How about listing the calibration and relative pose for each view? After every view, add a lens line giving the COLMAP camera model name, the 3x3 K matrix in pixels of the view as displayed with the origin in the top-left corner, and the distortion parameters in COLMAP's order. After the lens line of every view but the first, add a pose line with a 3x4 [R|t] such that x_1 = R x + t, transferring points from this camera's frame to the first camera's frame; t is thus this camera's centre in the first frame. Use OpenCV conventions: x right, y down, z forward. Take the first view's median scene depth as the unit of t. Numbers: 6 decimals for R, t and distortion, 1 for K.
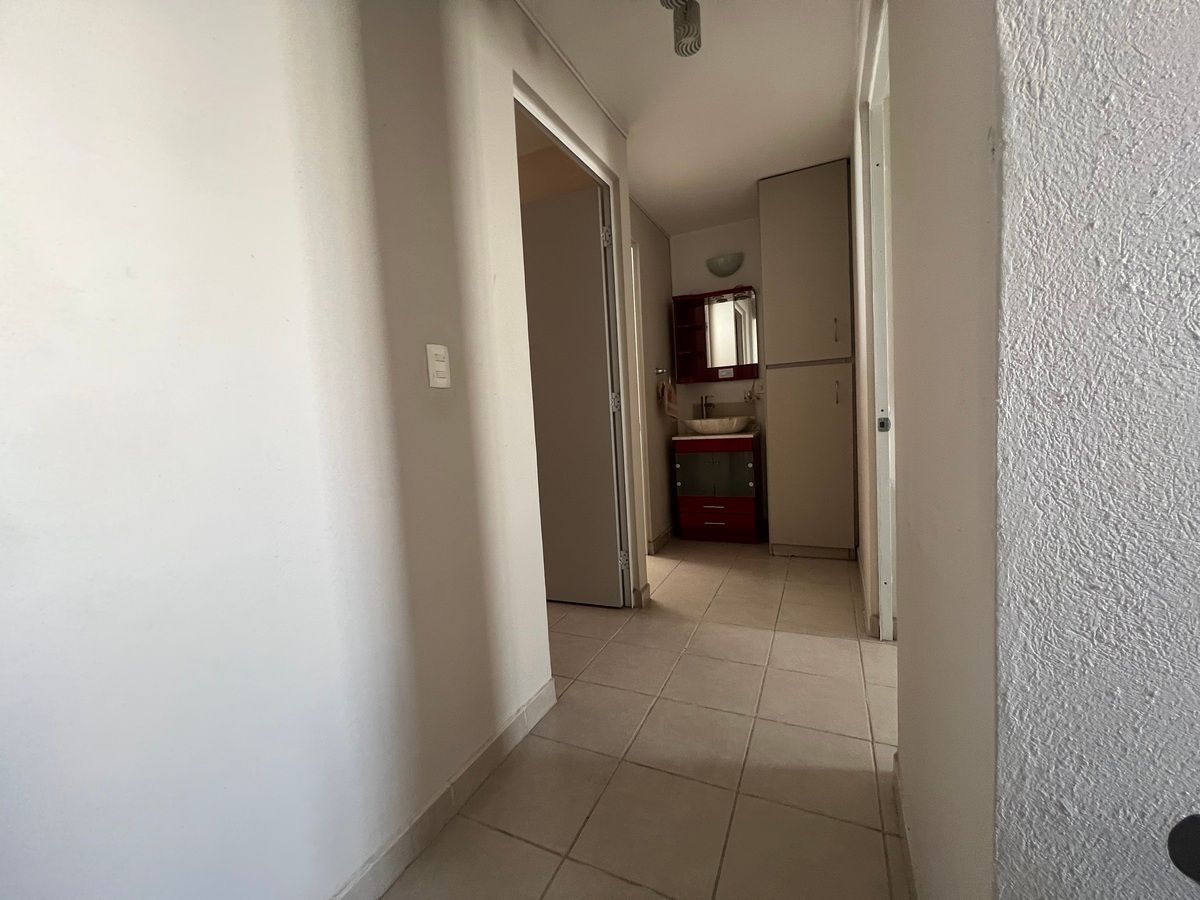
lens RADIAL K [[483.6, 0, 594.9], [0, 483.6, 454.7], [0, 0, 1]] dist [0.000423, 0.000133]
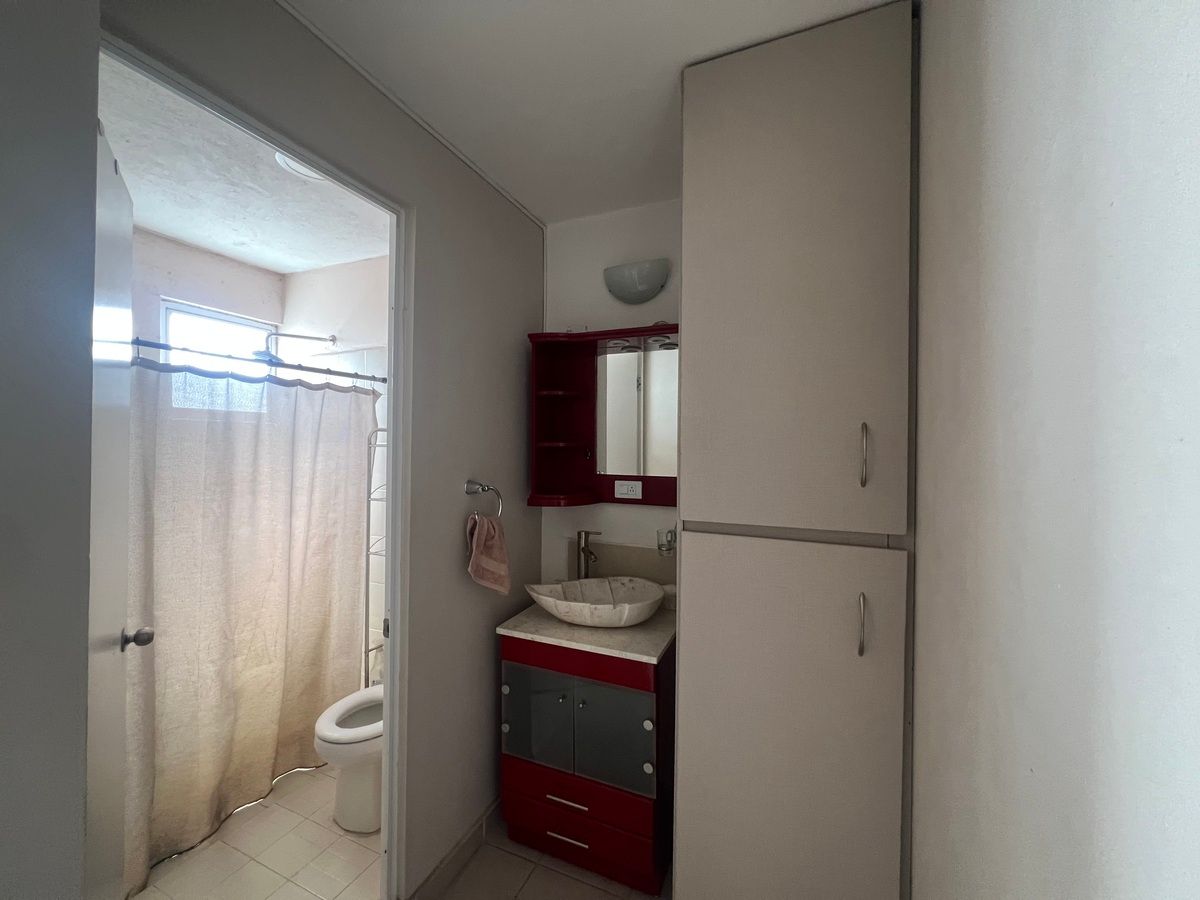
lens RADIAL K [[480.1, 0, 600.0], [0, 480.1, 450.0], [0, 0, 1]] dist [-0.000964, -0.000037]
pose [[0.996625, 0.068612, 0.045061, 0.219186], [-0.065261, 0.995264, -0.072048, -0.173541], [-0.049791, 0.068864, 0.996383, 0.503546]]
